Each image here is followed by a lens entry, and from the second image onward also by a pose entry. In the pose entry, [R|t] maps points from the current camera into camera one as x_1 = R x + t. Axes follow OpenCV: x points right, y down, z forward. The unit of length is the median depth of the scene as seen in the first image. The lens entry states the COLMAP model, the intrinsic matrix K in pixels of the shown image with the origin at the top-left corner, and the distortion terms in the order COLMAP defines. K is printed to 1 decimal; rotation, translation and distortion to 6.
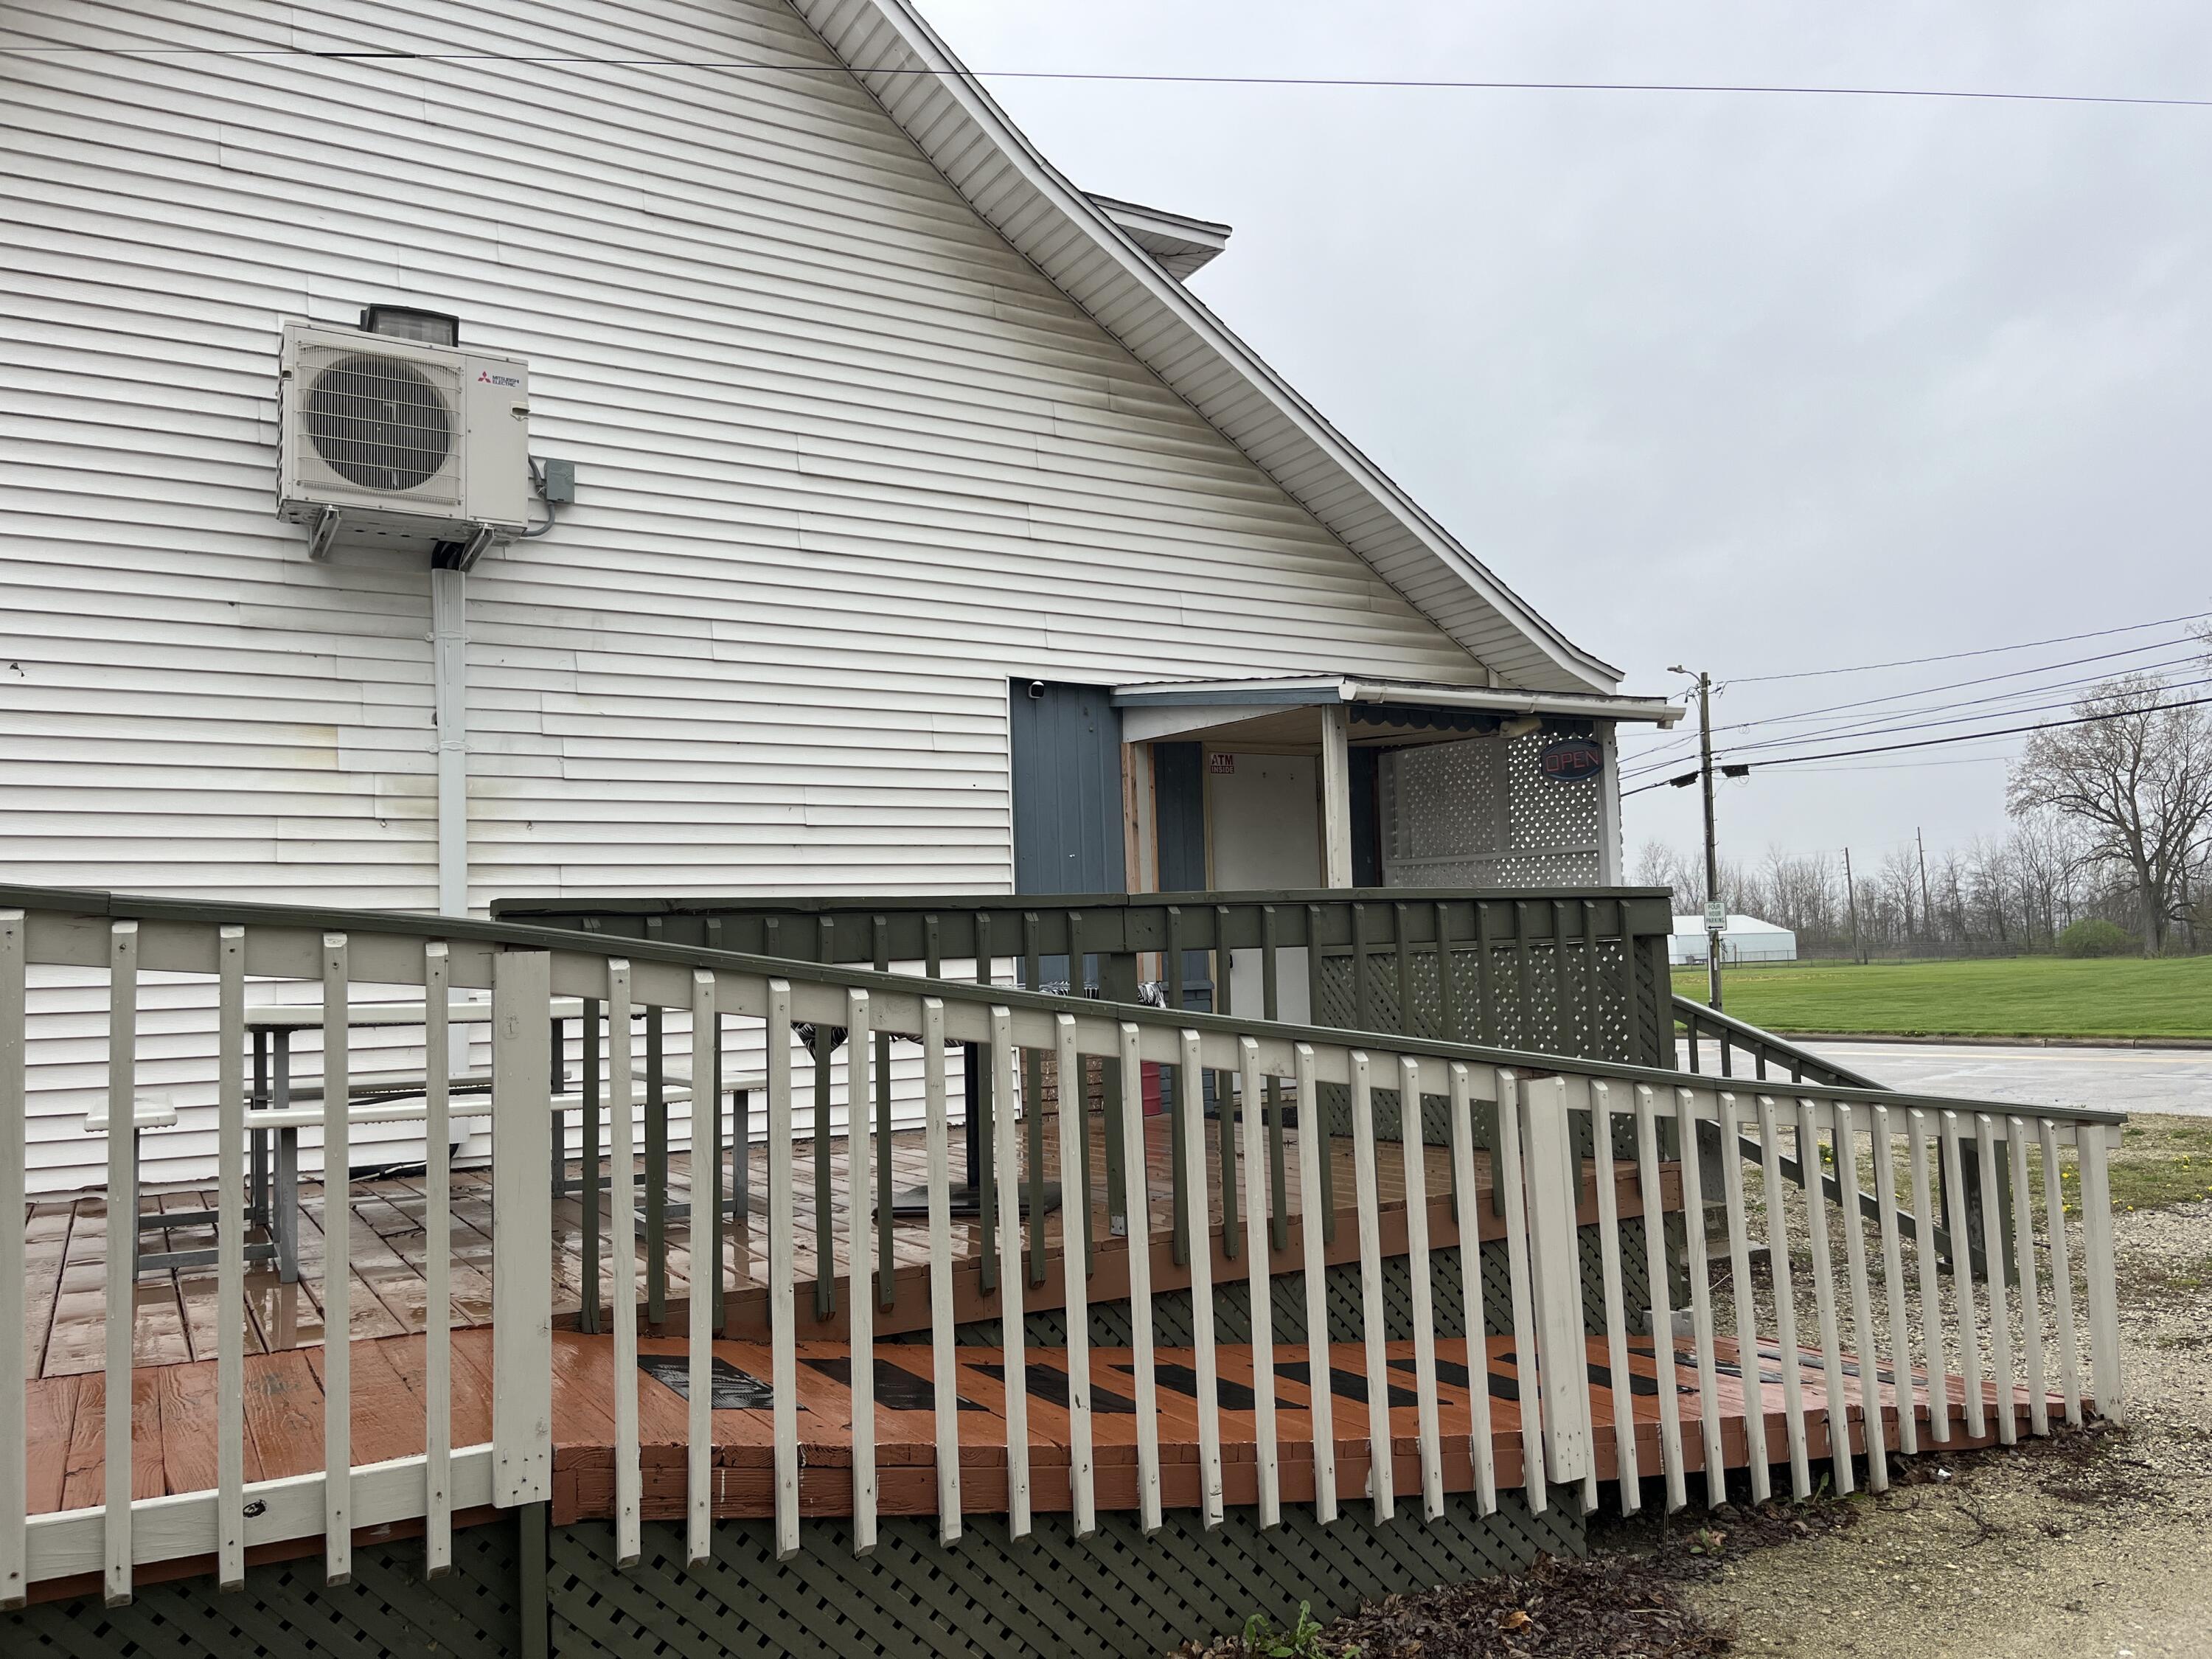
lens RADIAL K [[1689.9, 0, 1118.1], [0, 1689.9, 831.3], [0, 0, 1]] dist [0.072584, -0.102419]
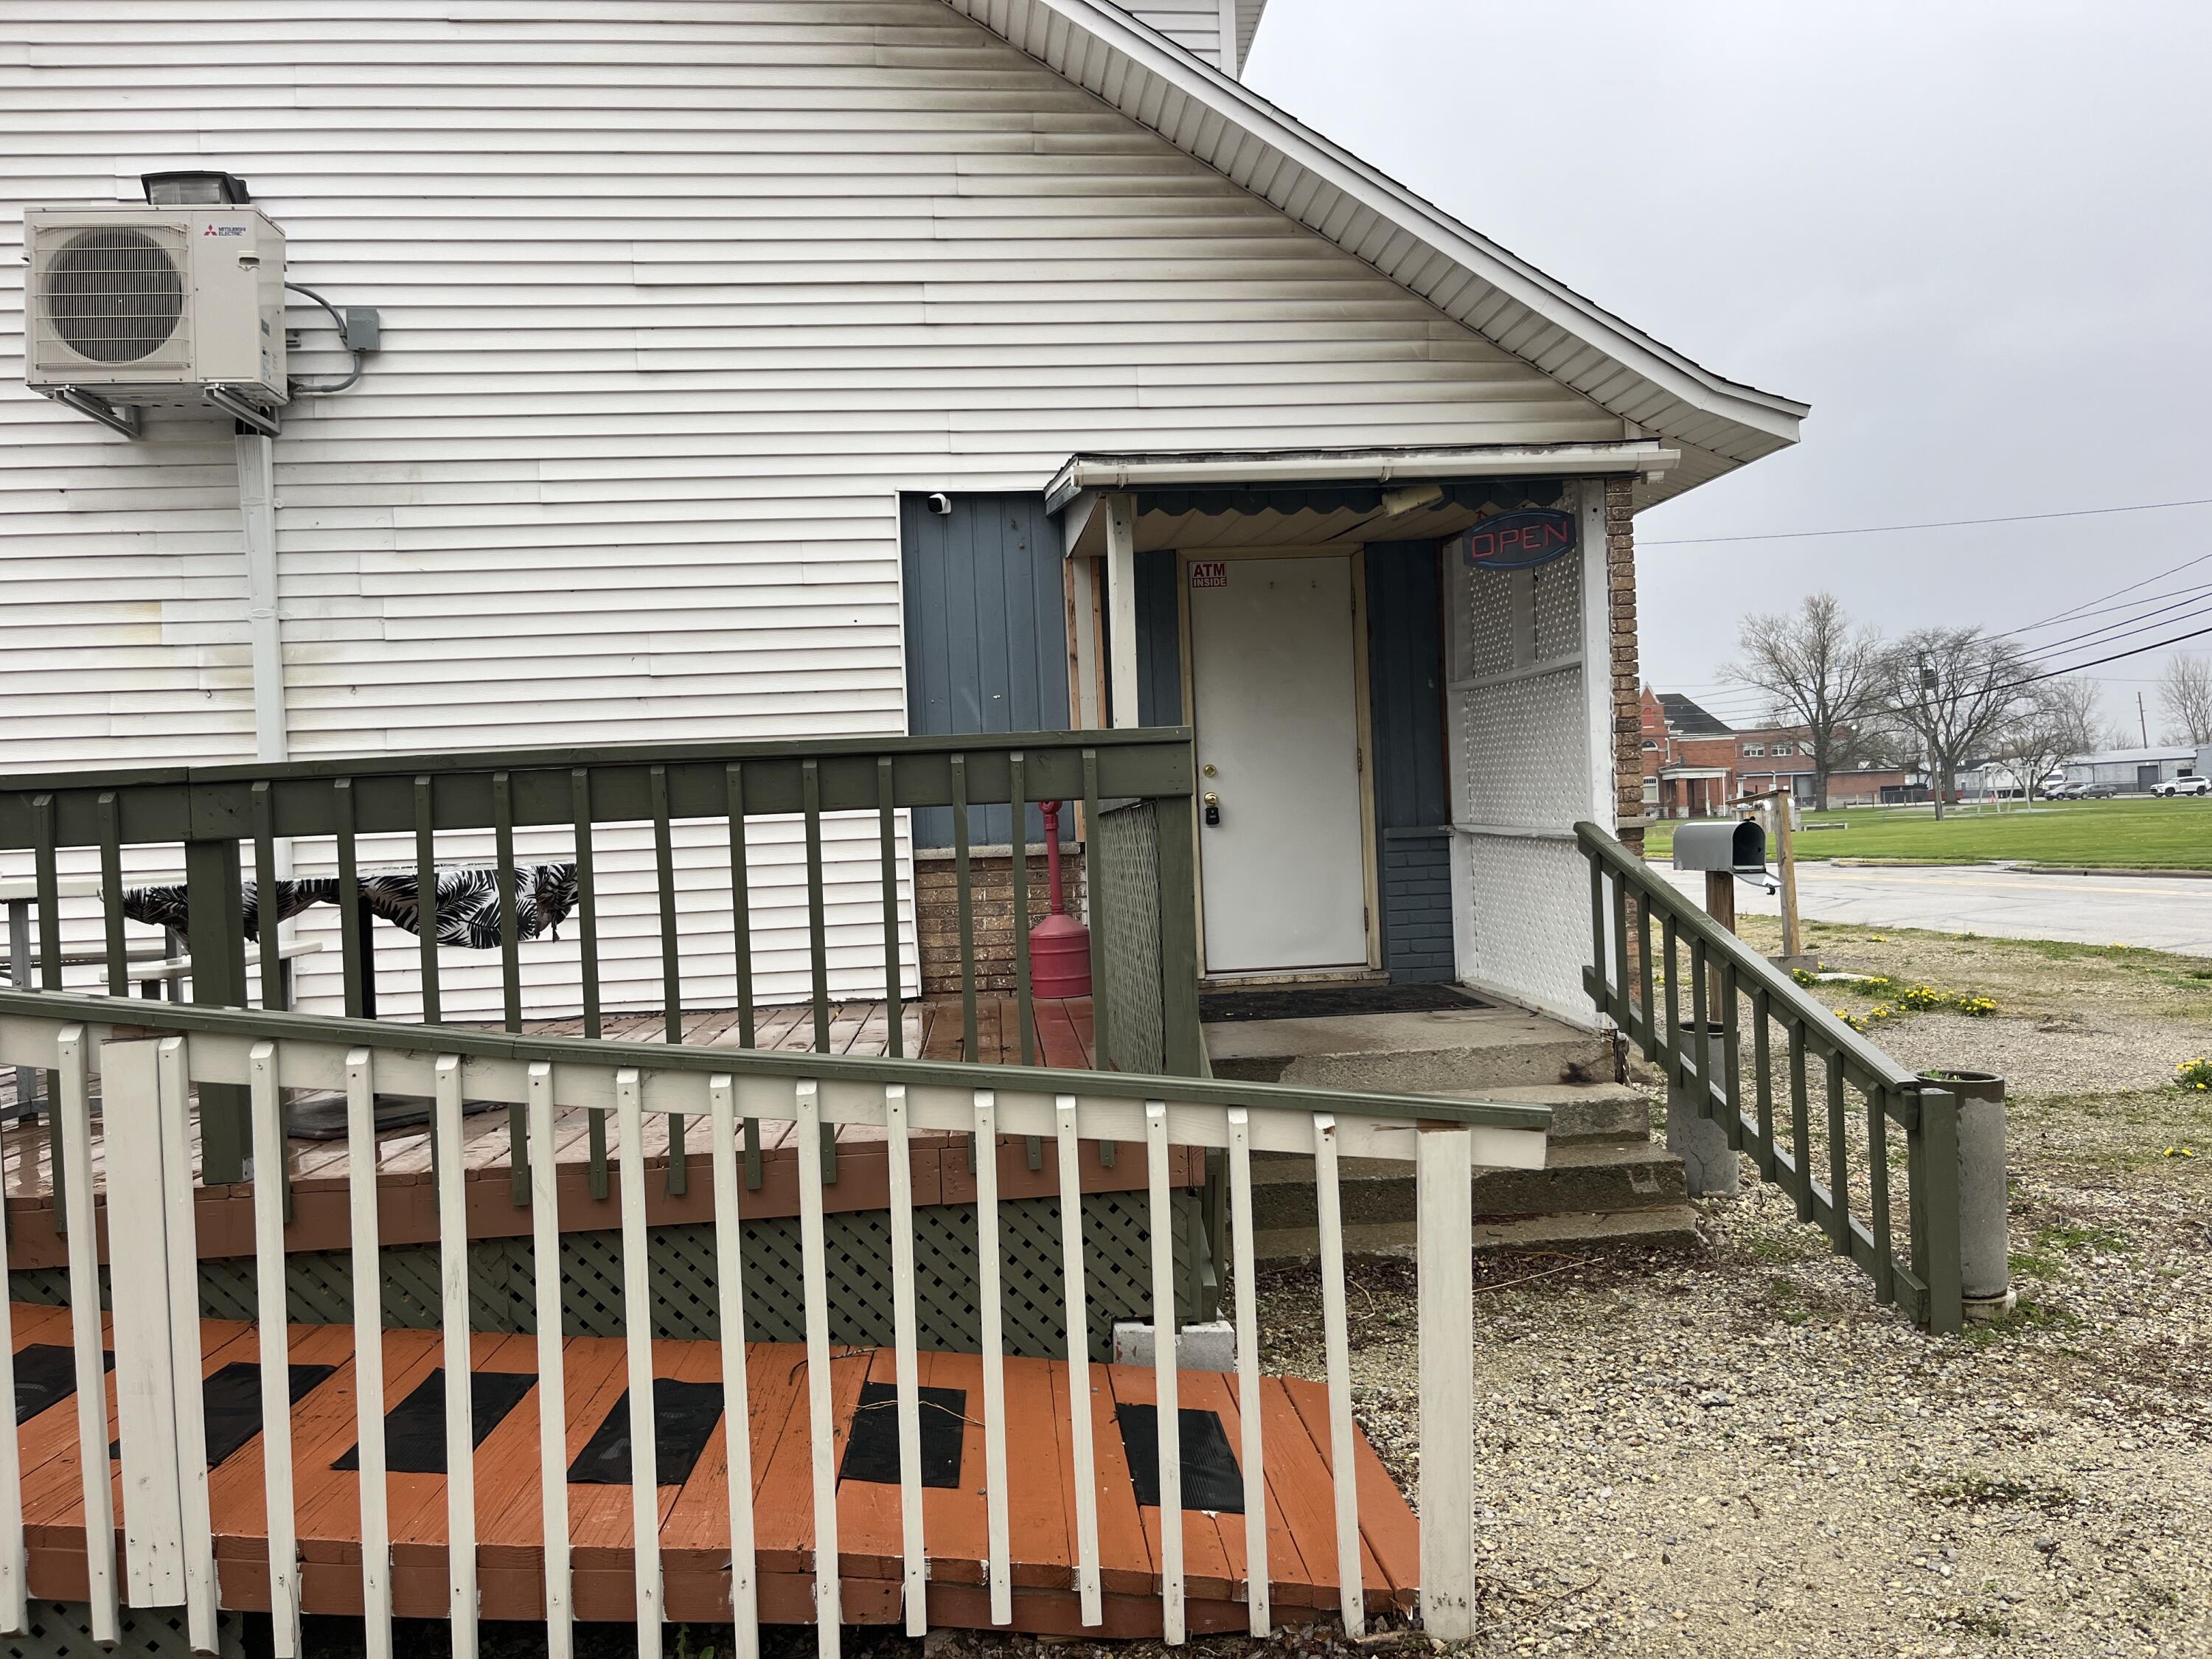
lens RADIAL K [[1689.9, 0, 1108.1], [0, 1689.9, 816.0], [0, 0, 1]] dist [0.072584, -0.102419]
pose [[0.901644, -0.007199, -0.432420, 0.464216], [0.047596, 0.995440, 0.082670, 0.008391], [0.429852, -0.095121, 0.897875, 0.285670]]
